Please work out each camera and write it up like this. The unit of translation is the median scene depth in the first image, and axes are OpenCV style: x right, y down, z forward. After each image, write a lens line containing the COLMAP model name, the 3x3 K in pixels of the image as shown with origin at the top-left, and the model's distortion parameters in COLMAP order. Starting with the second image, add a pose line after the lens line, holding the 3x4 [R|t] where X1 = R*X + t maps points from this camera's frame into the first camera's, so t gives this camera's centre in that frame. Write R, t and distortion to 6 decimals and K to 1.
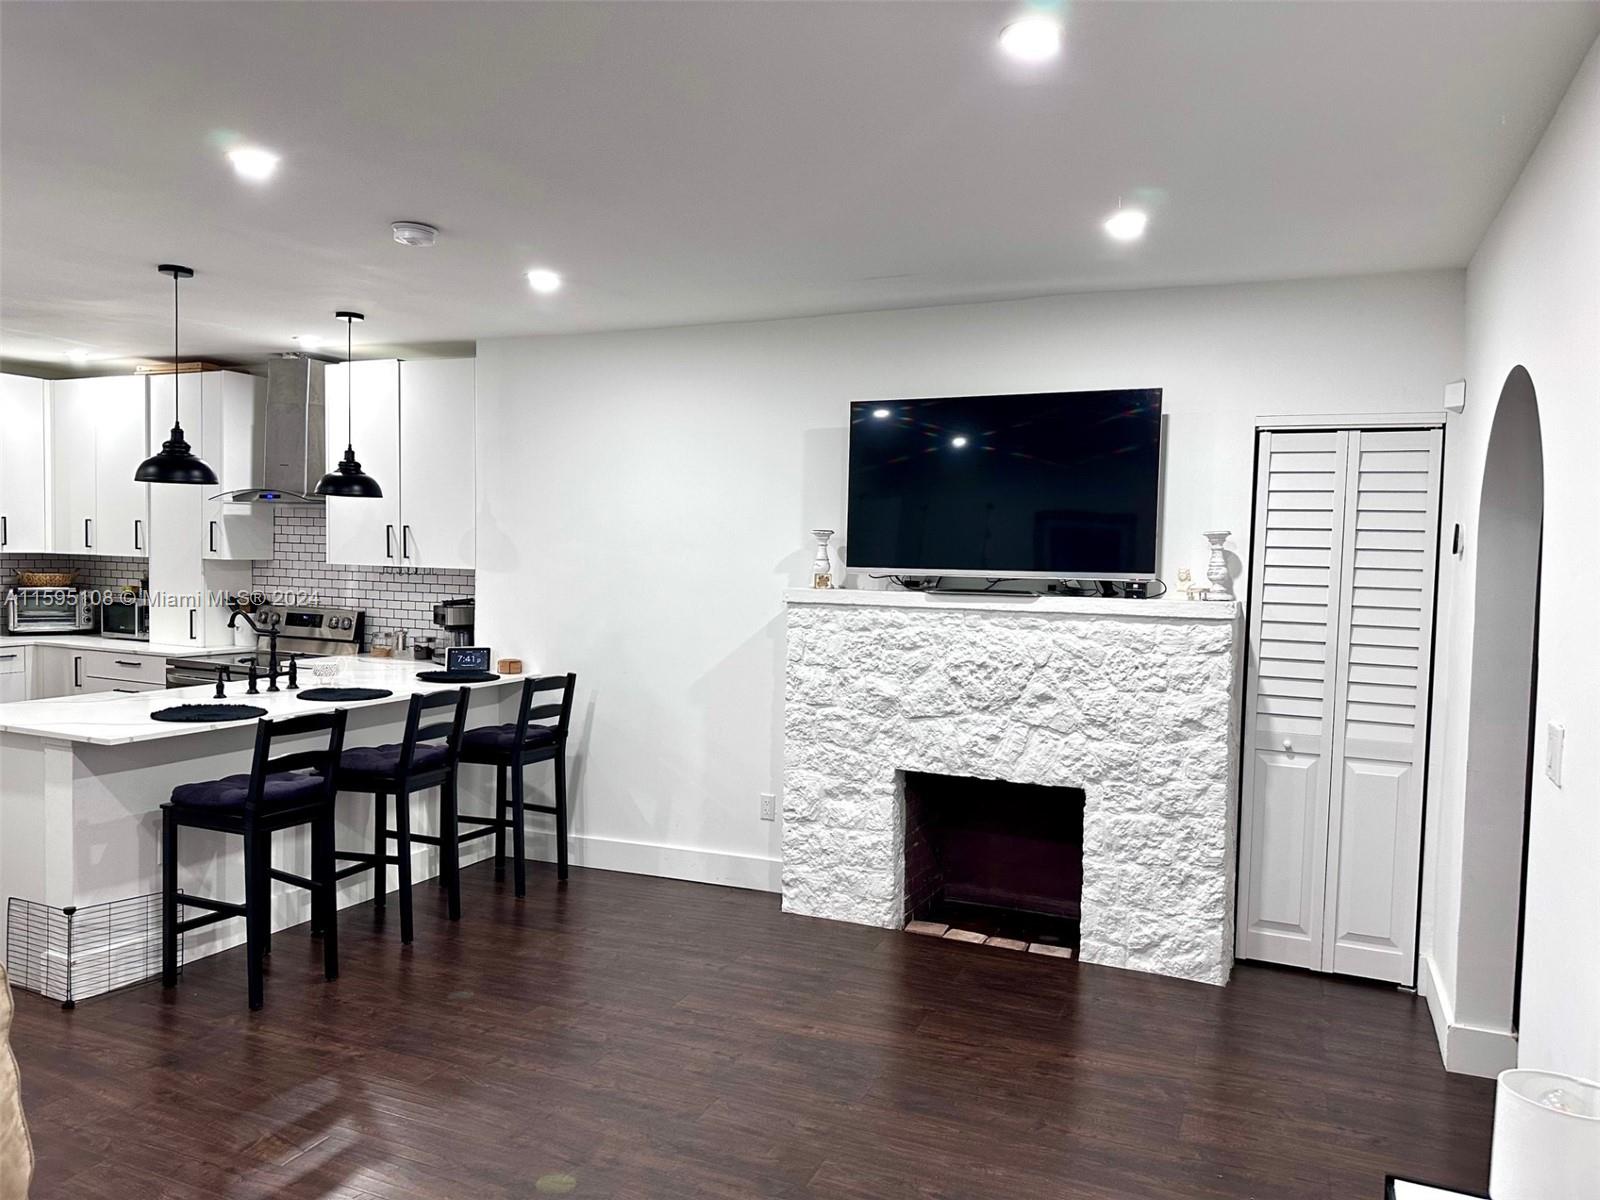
lens RADIAL K [[1118.3, 0, 785.8], [0, 1118.3, 600.5], [0, 0, 1]] dist [0.079566, -0.068869]
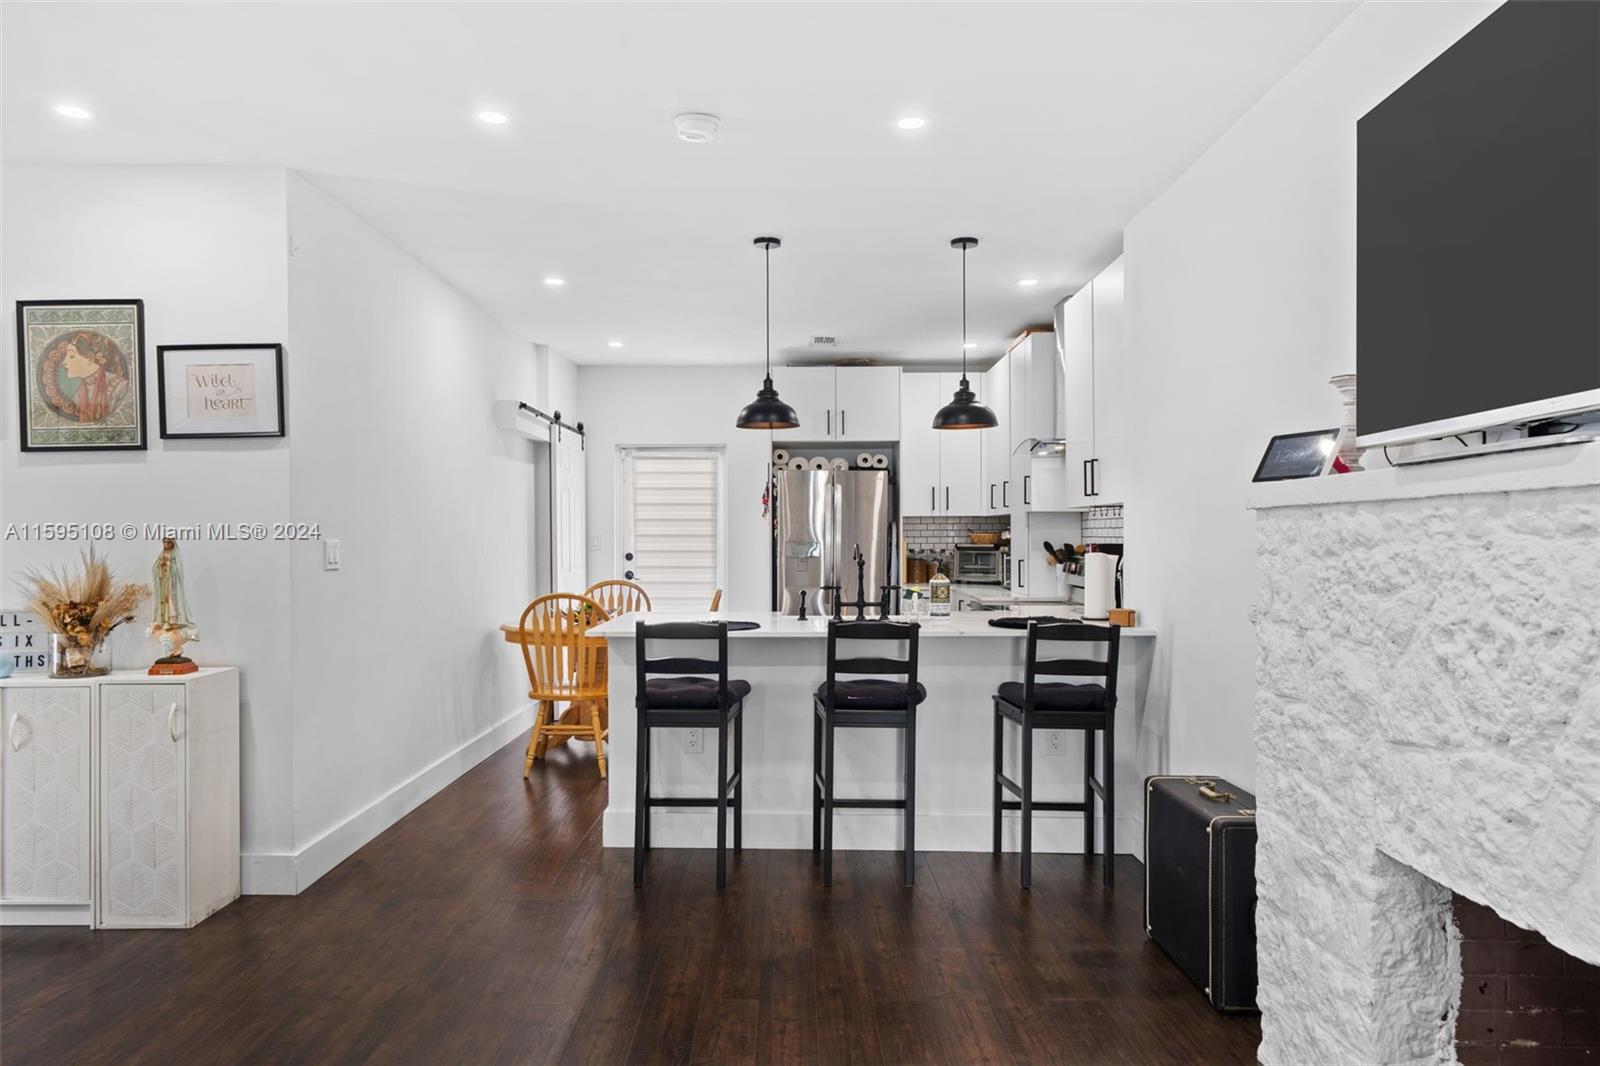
lens RADIAL K [[1012.3, 0, 822.9], [0, 1012.3, 538.5], [0, 0, 1]] dist [-0.023266, 0.003182]
pose [[0.437069, -0.022081, -0.899157, 0.345285], [-0.029134, 0.998826, -0.038690, 0.039744], [0.898956, 0.043106, 0.435913, 0.548000]]
